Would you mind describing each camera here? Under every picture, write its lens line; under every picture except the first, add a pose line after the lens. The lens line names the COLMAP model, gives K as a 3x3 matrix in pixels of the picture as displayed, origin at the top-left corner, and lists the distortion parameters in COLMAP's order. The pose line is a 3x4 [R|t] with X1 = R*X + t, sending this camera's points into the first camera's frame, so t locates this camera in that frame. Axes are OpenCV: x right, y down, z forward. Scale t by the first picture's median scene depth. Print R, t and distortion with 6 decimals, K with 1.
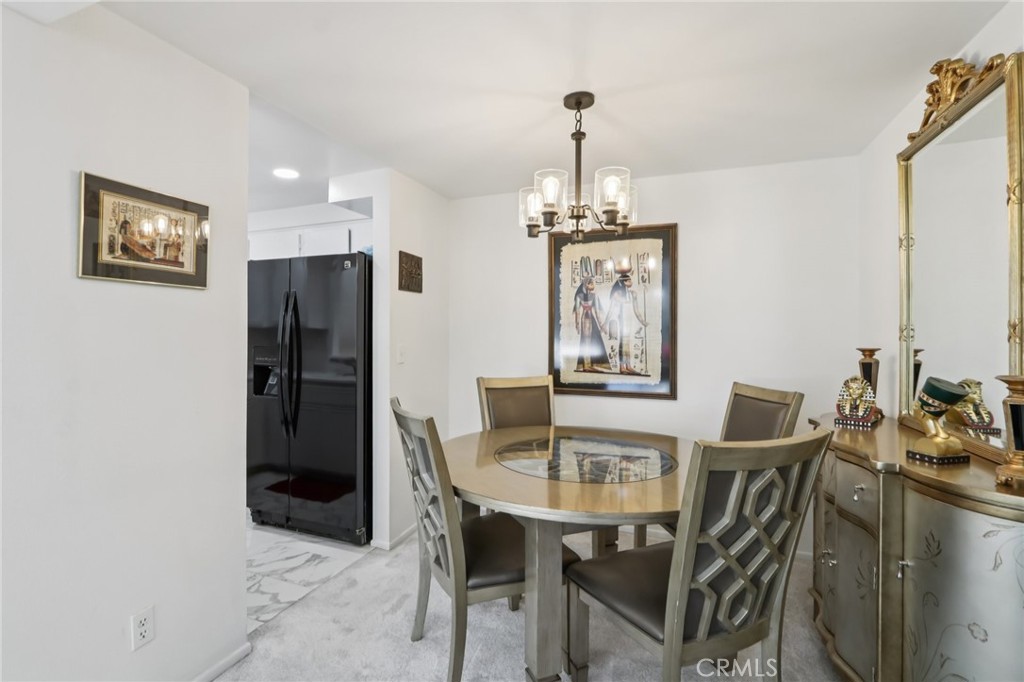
lens RADIAL K [[480.5, 0, 490.8], [0, 480.5, 334.0], [0, 0, 1]] dist [-0.014384, 0.001584]
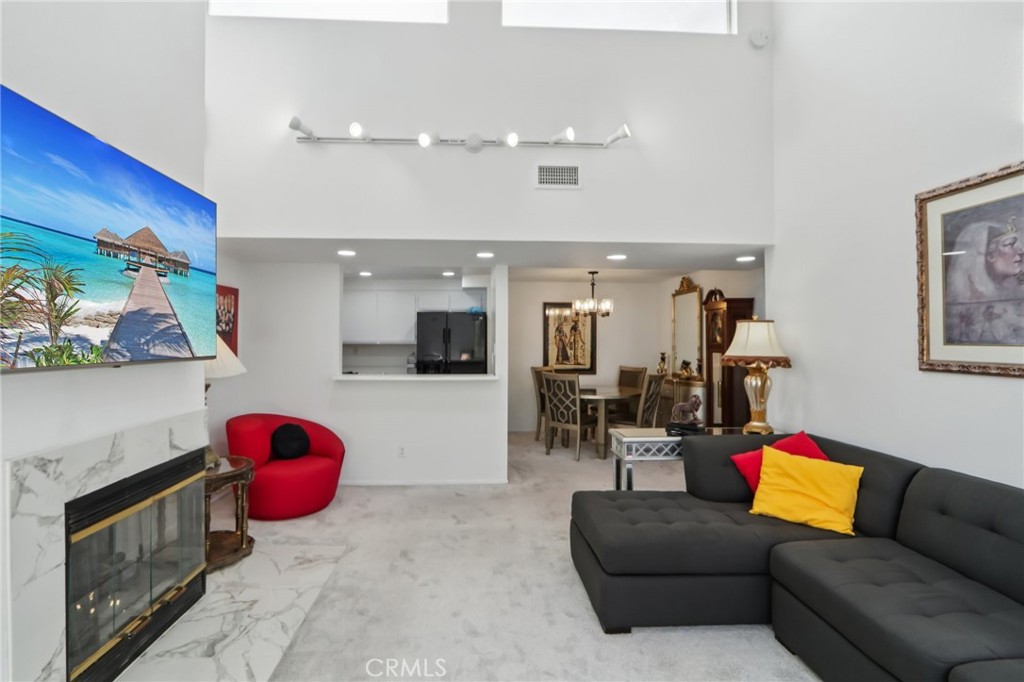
lens RADIAL K [[480.5, 0, 490.8], [0, 480.5, 334.0], [0, 0, 1]] dist [-0.014384, 0.001584]
pose [[0.905627, 0.001684, 0.424072, -1.118445], [0.002757, 0.999948, -0.009861, -0.045453], [-0.424066, 0.010099, 0.905575, -0.978353]]
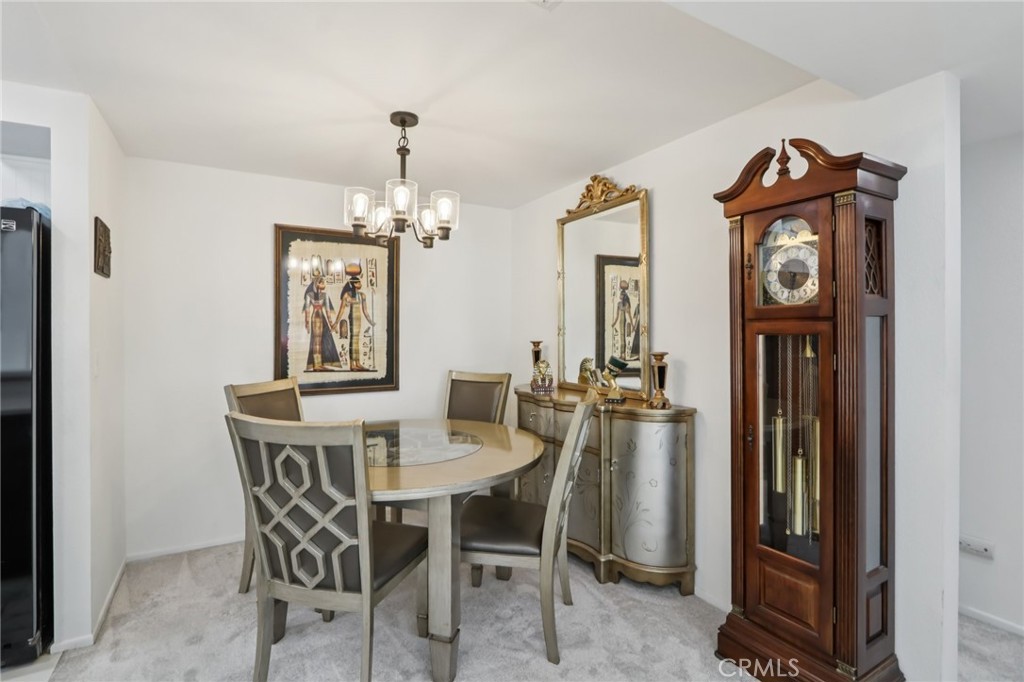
lens RADIAL K [[480.5, 0, 490.8], [0, 480.5, 334.0], [0, 0, 1]] dist [-0.014384, 0.001584]
pose [[0.628084, -0.007054, 0.778114, -0.358653], [0.006428, 0.999972, 0.003876, -0.000095], [-0.778119, 0.002568, 0.628111, 0.104022]]
